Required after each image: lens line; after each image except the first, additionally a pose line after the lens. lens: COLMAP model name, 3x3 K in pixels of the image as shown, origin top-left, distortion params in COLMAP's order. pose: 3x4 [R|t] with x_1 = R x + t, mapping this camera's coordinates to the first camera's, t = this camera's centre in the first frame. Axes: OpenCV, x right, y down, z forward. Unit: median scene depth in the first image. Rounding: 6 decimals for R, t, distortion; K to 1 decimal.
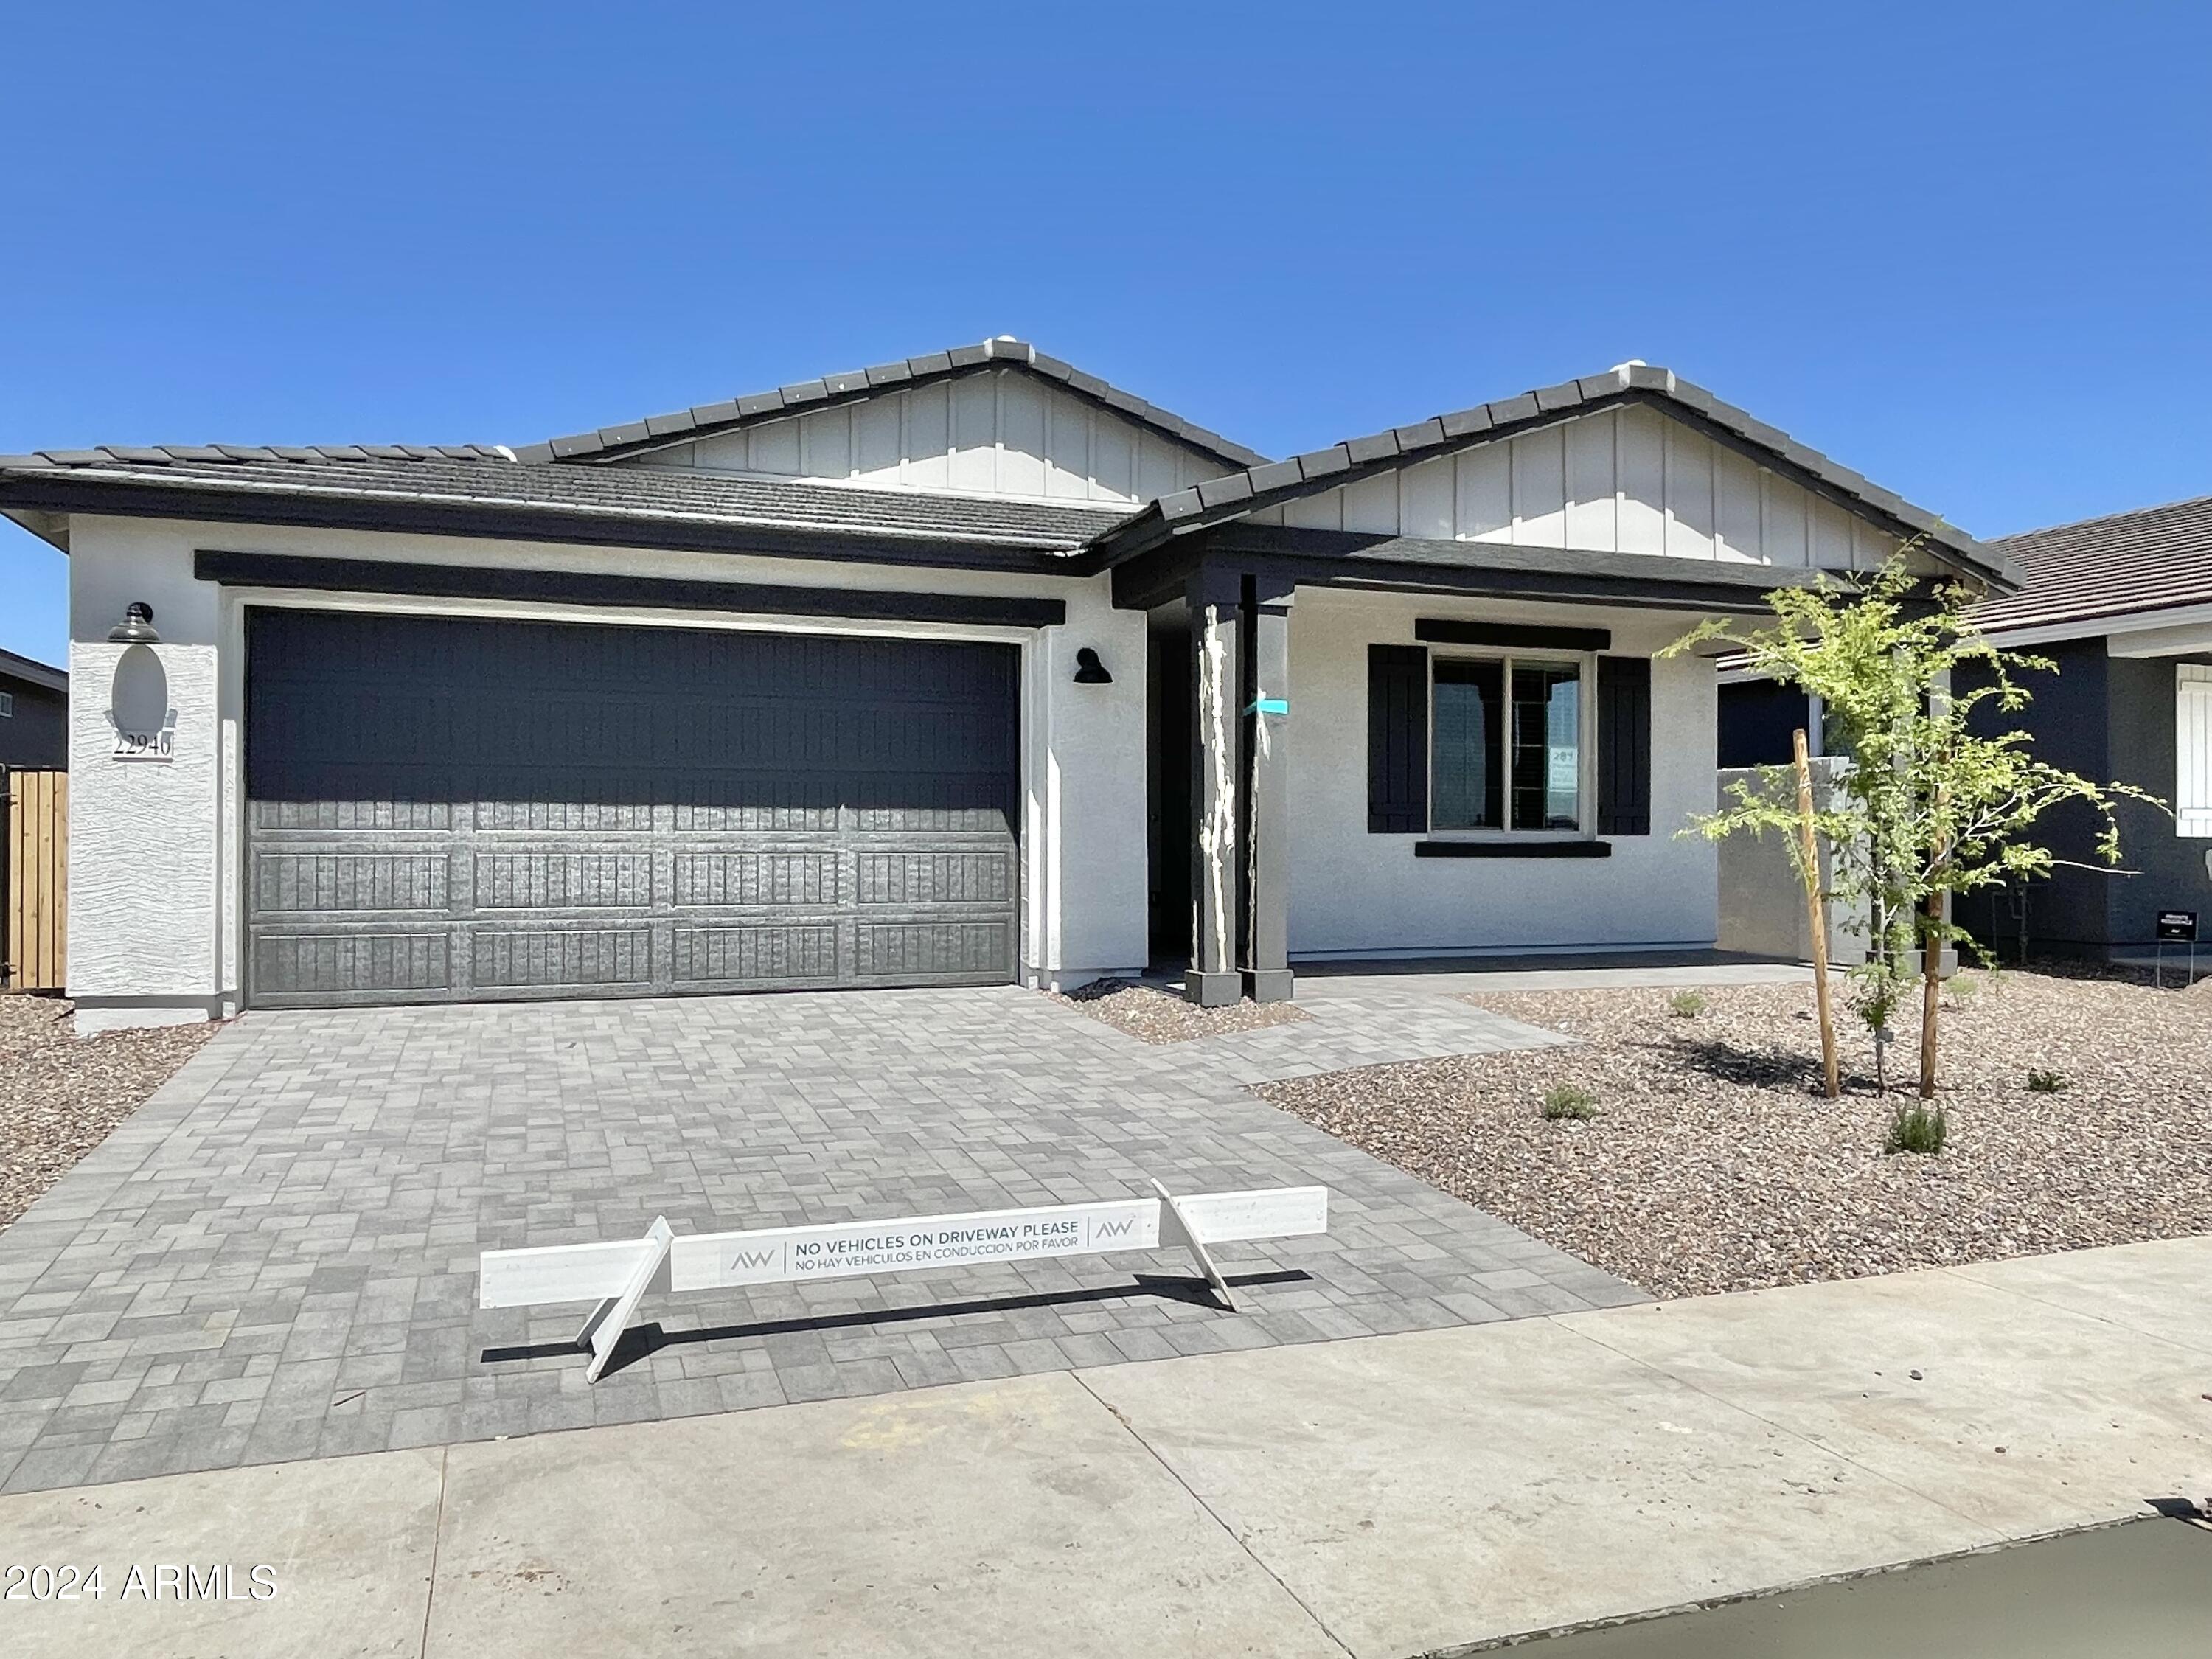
lens RADIAL K [[1505.7, 0, 1097.4], [0, 1505.7, 827.7], [0, 0, 1]] dist [0.010363, -0.015646]
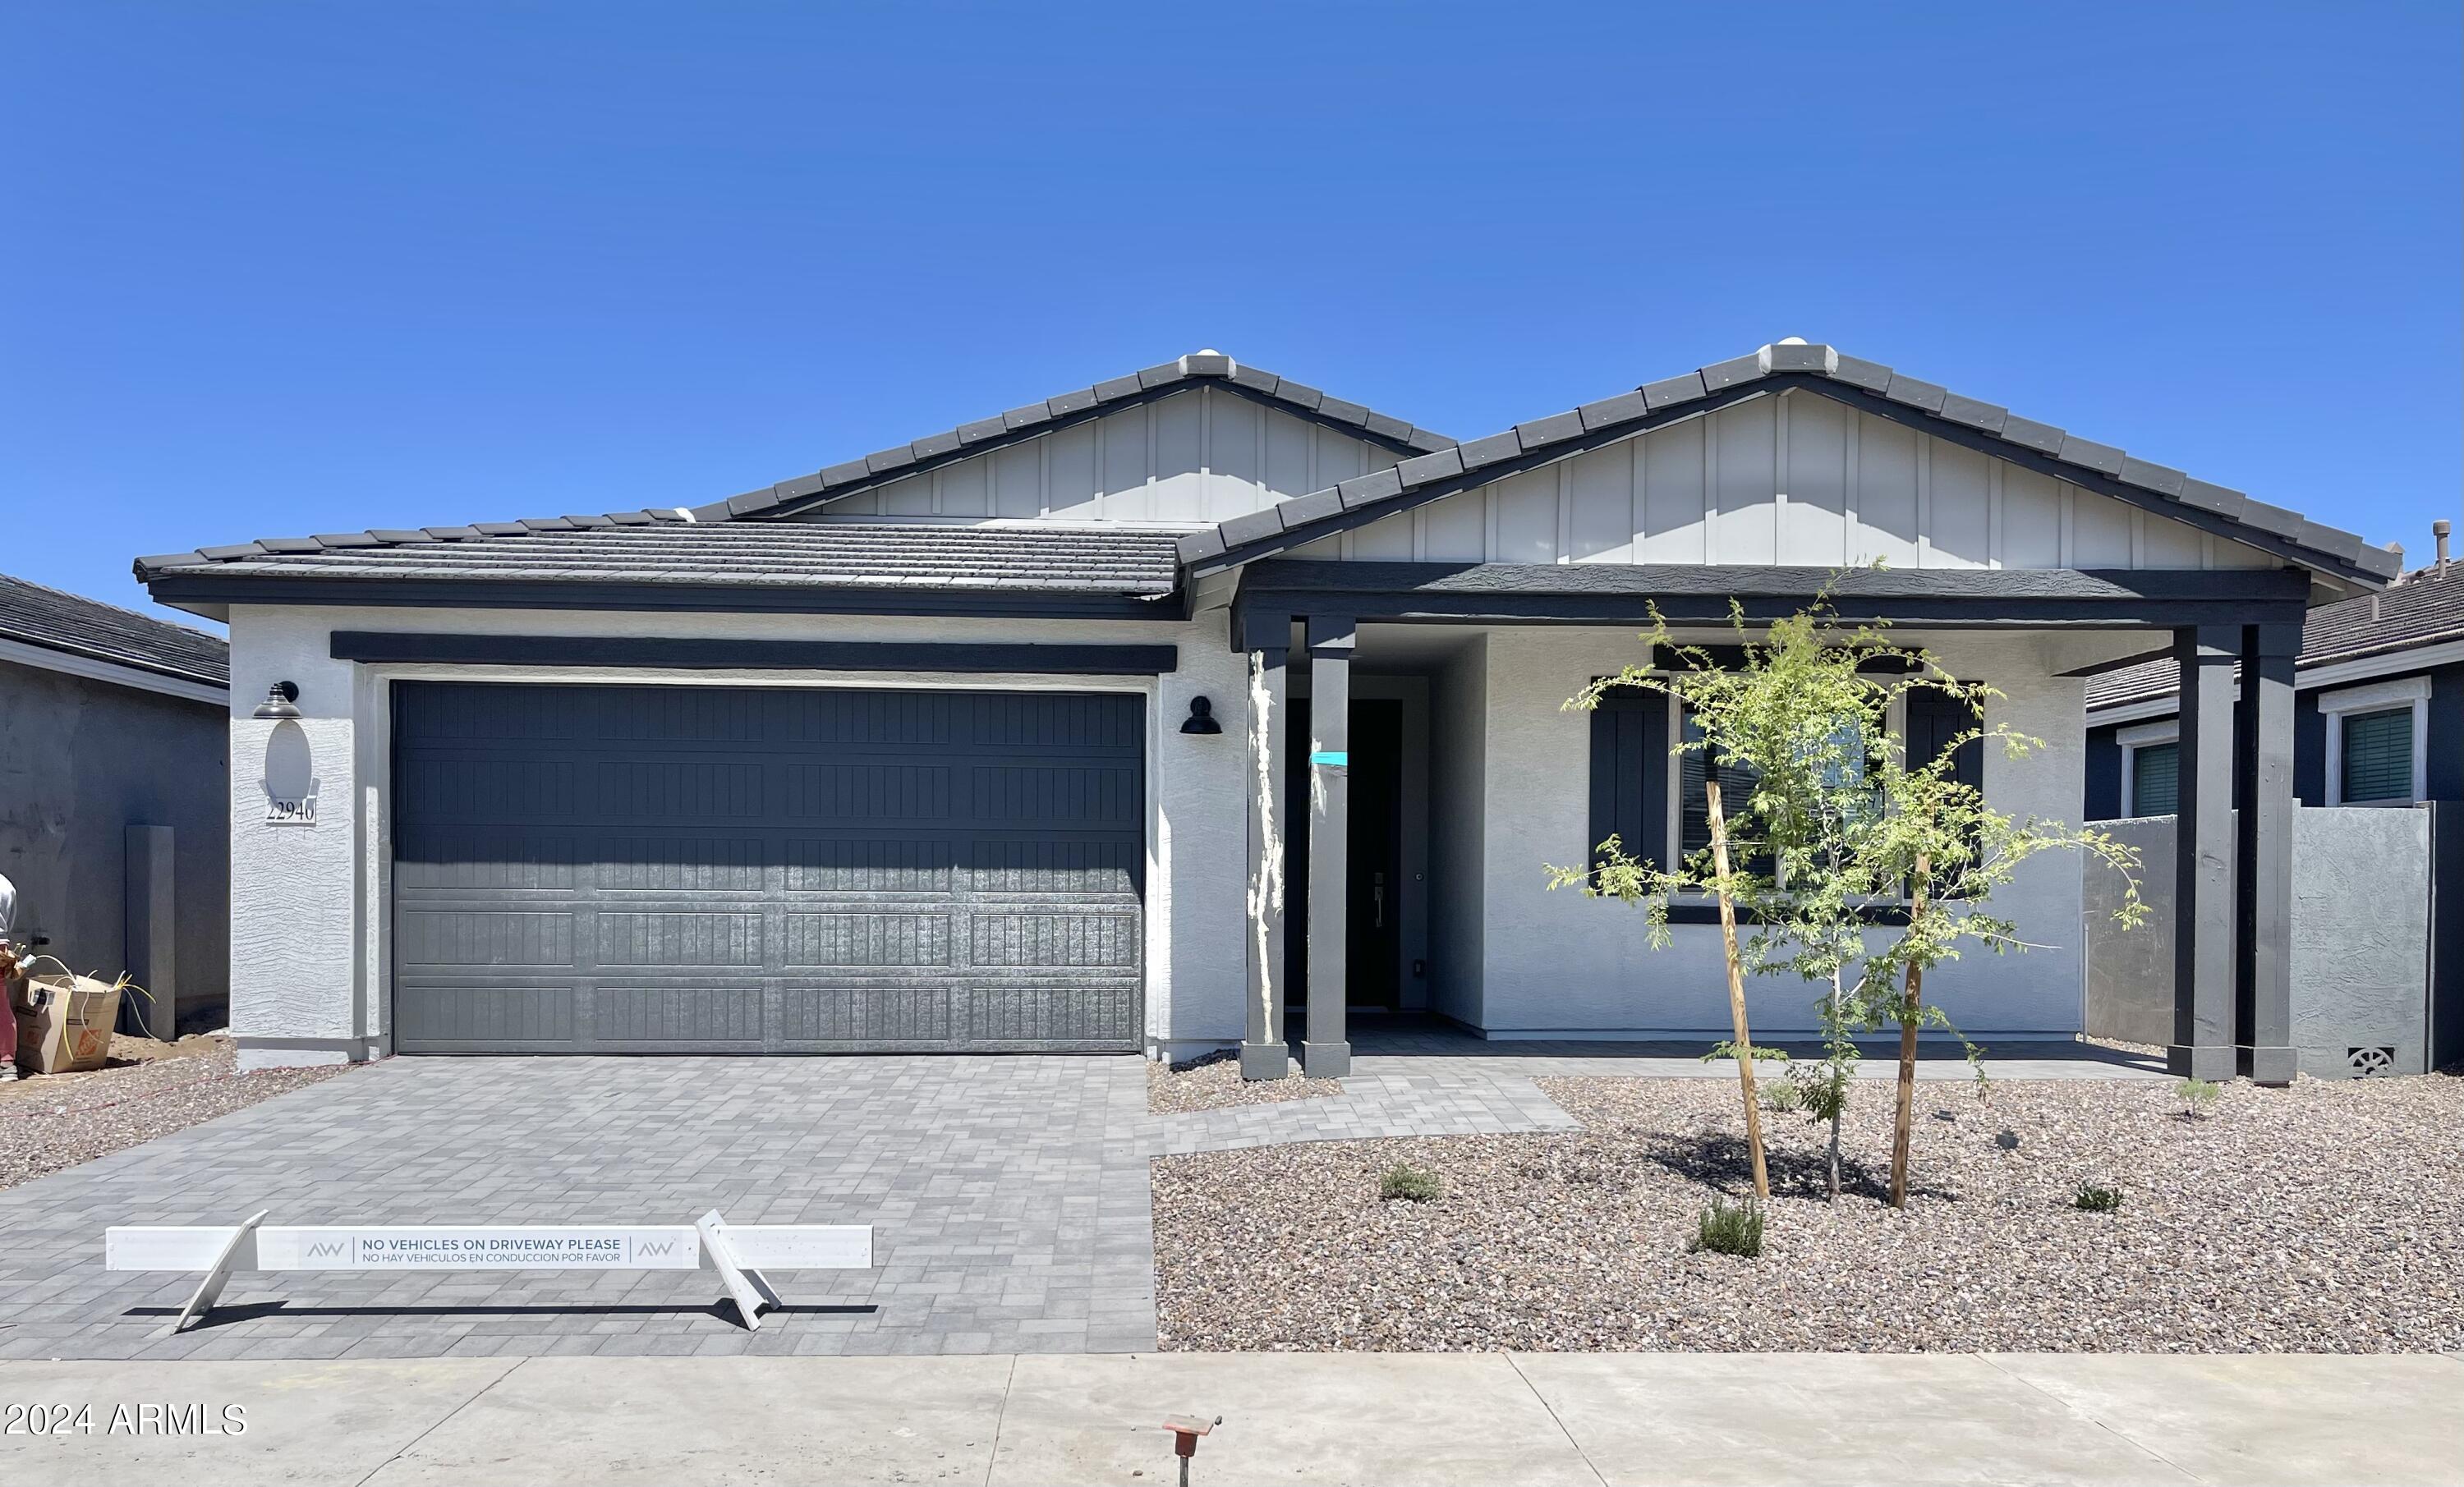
lens RADIAL K [[1807.7, 0, 1248.4], [0, 1807.7, 941.8], [0, 0, 1]] dist [0.034976, -0.008257]
pose [[0.958872, 0.011169, -0.283620, 0.378861], [-0.002536, 0.999523, 0.030785, -0.002178], [0.283828, -0.028800, 0.958443, -0.075760]]
